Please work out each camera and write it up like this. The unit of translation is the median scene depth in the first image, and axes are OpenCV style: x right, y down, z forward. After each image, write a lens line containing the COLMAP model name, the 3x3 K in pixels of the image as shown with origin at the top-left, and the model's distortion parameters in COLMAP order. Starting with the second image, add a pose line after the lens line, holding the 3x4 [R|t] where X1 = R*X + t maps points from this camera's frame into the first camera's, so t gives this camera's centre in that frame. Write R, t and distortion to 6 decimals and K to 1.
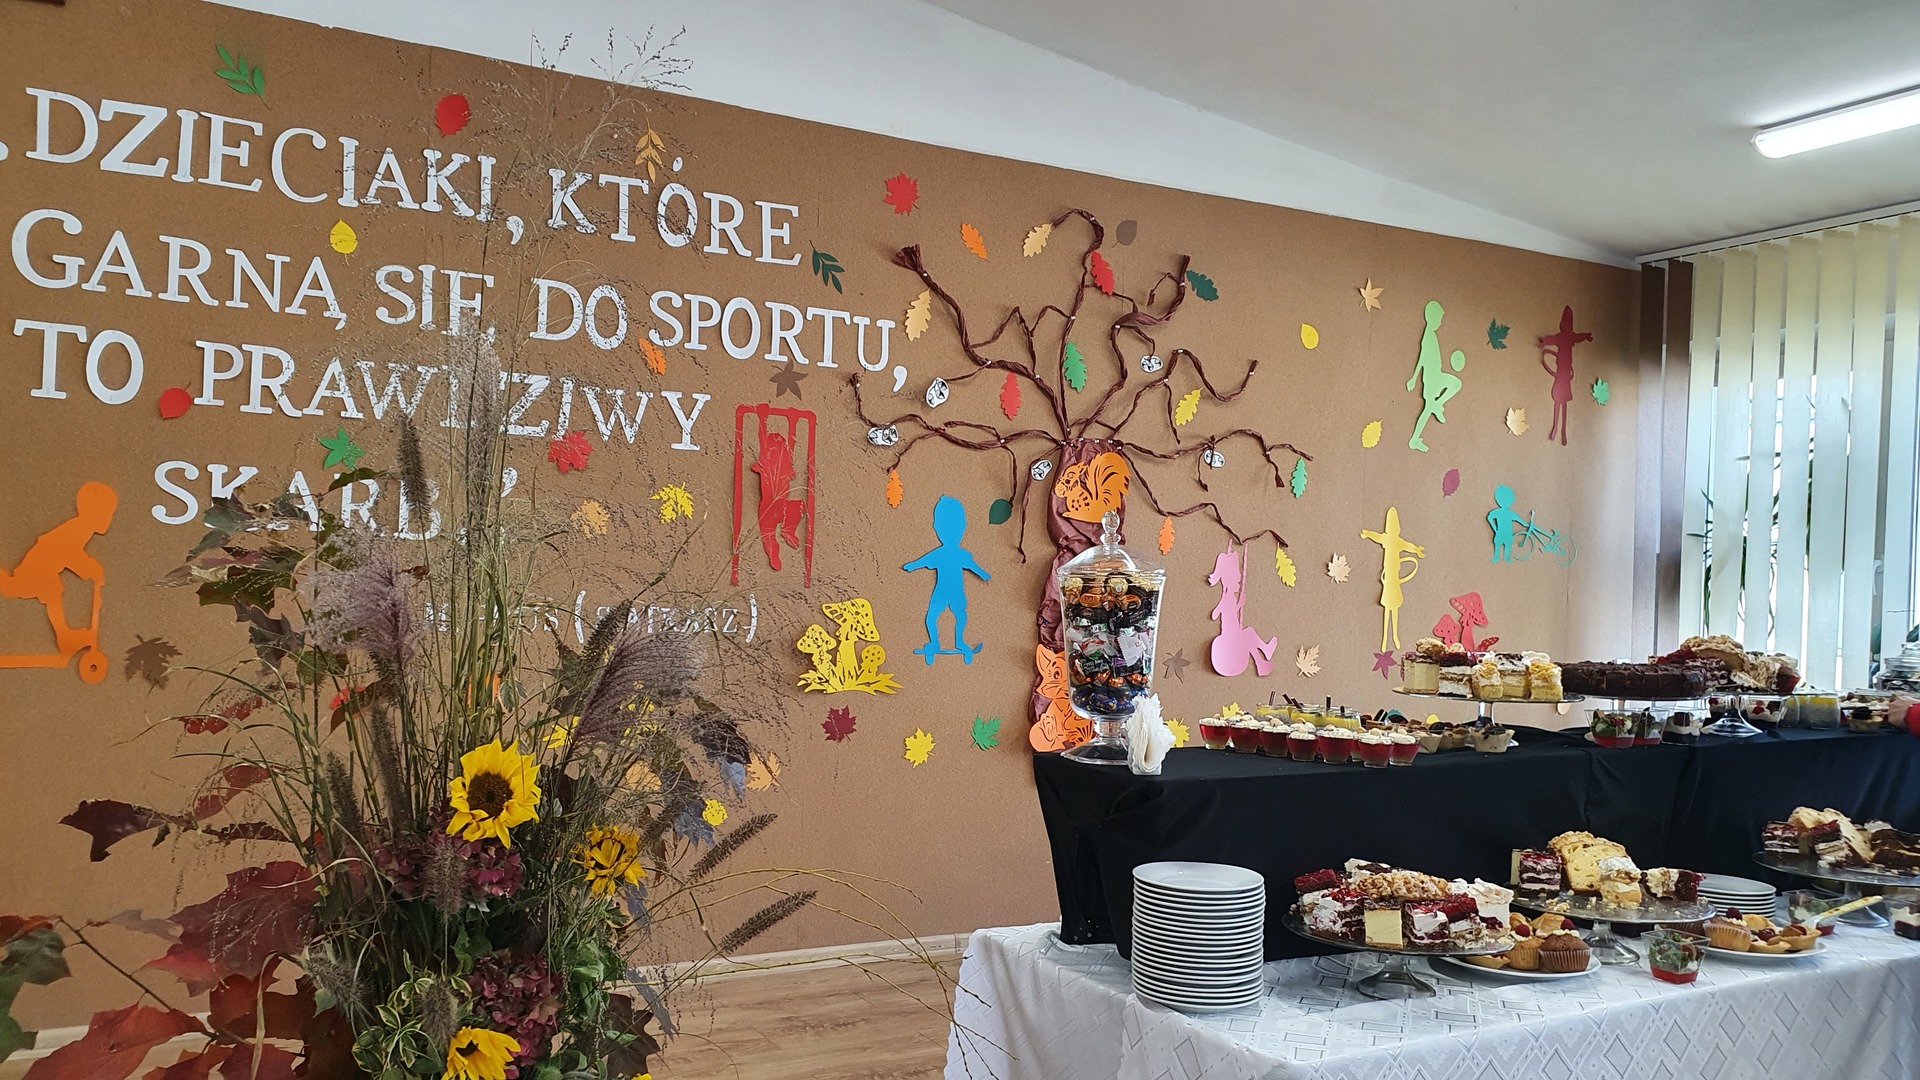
lens RADIAL K [[1516.2, 0, 978.7], [0, 1516.2, 607.8], [0, 0, 1]] dist [0.204829, -0.537721]
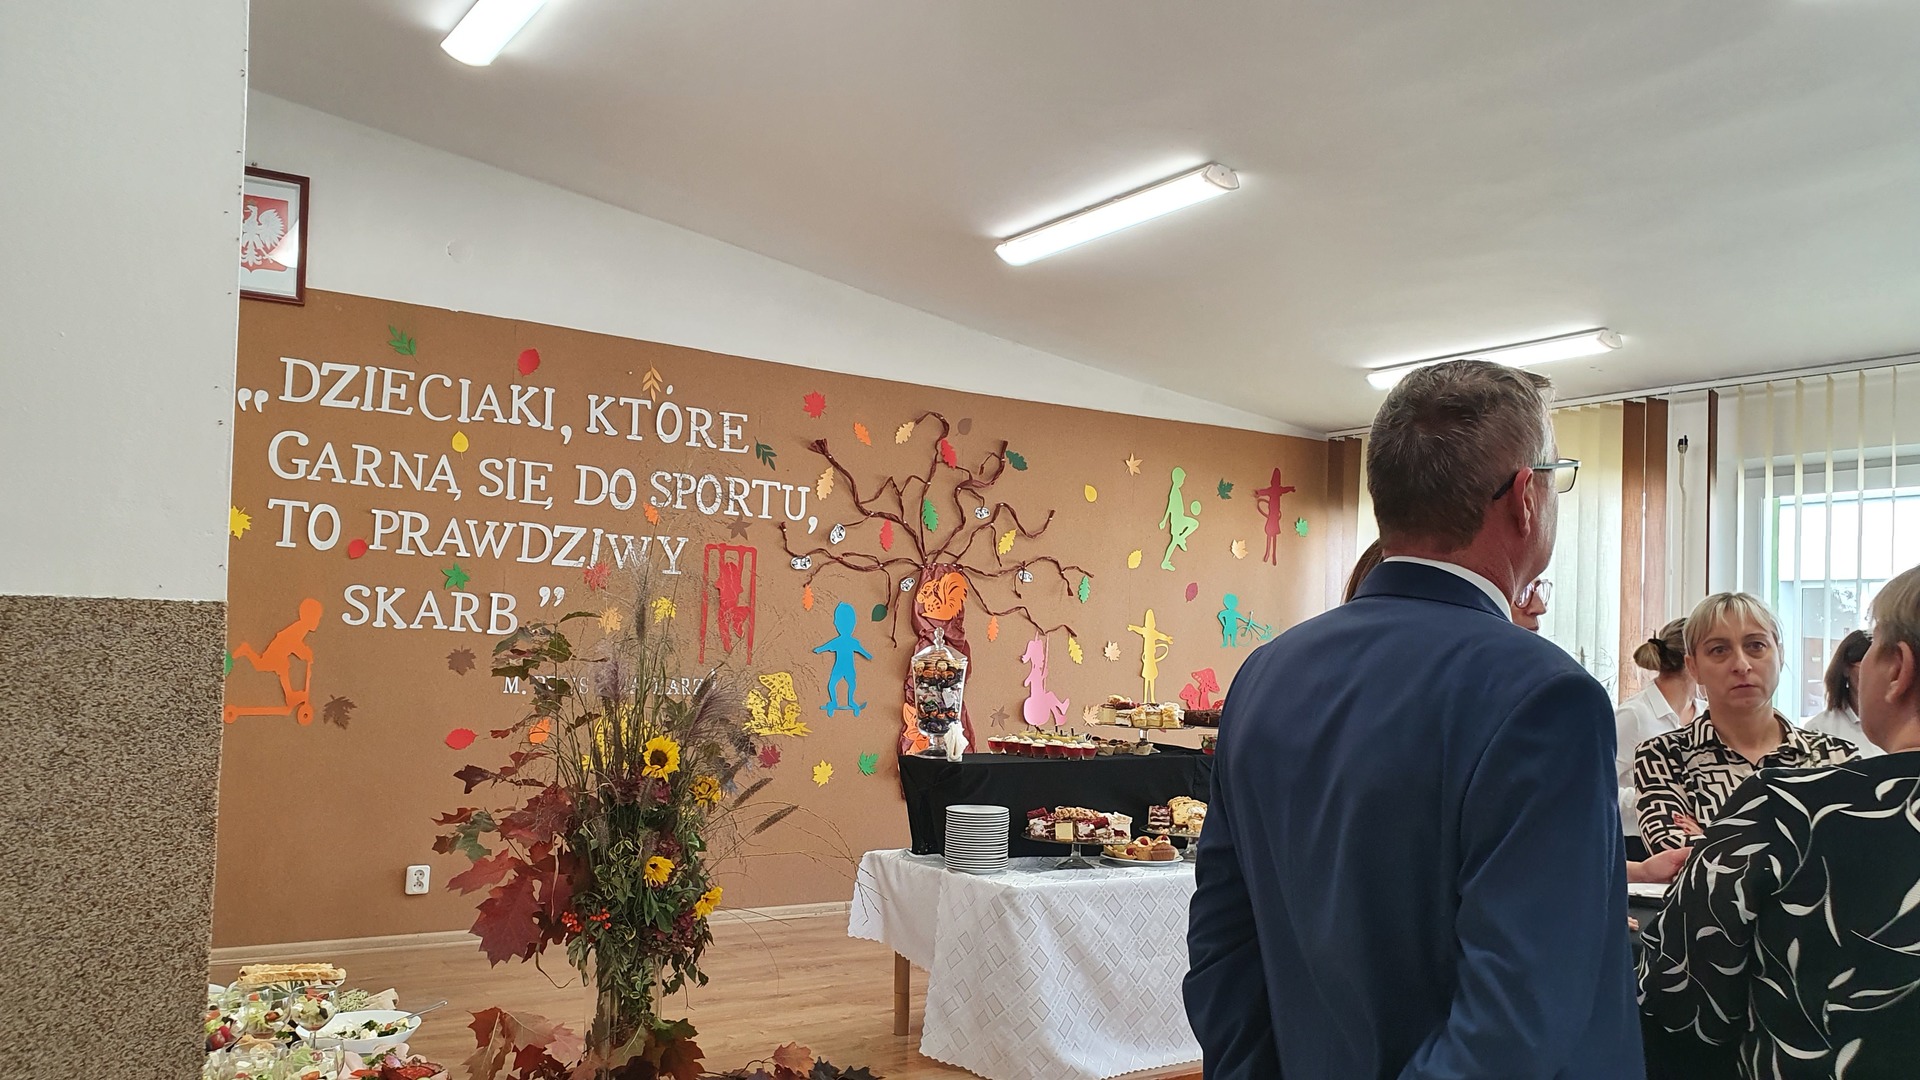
lens RADIAL K [[1516.2, 0, 978.7], [0, 1516.2, 607.8], [0, 0, 1]] dist [0.204829, -0.537721]
pose [[0.996561, 0.006409, 0.082614, -0.013197], [-0.002566, 0.998913, -0.046544, 0.000295], [-0.082823, 0.046172, 0.995494, -0.549544]]
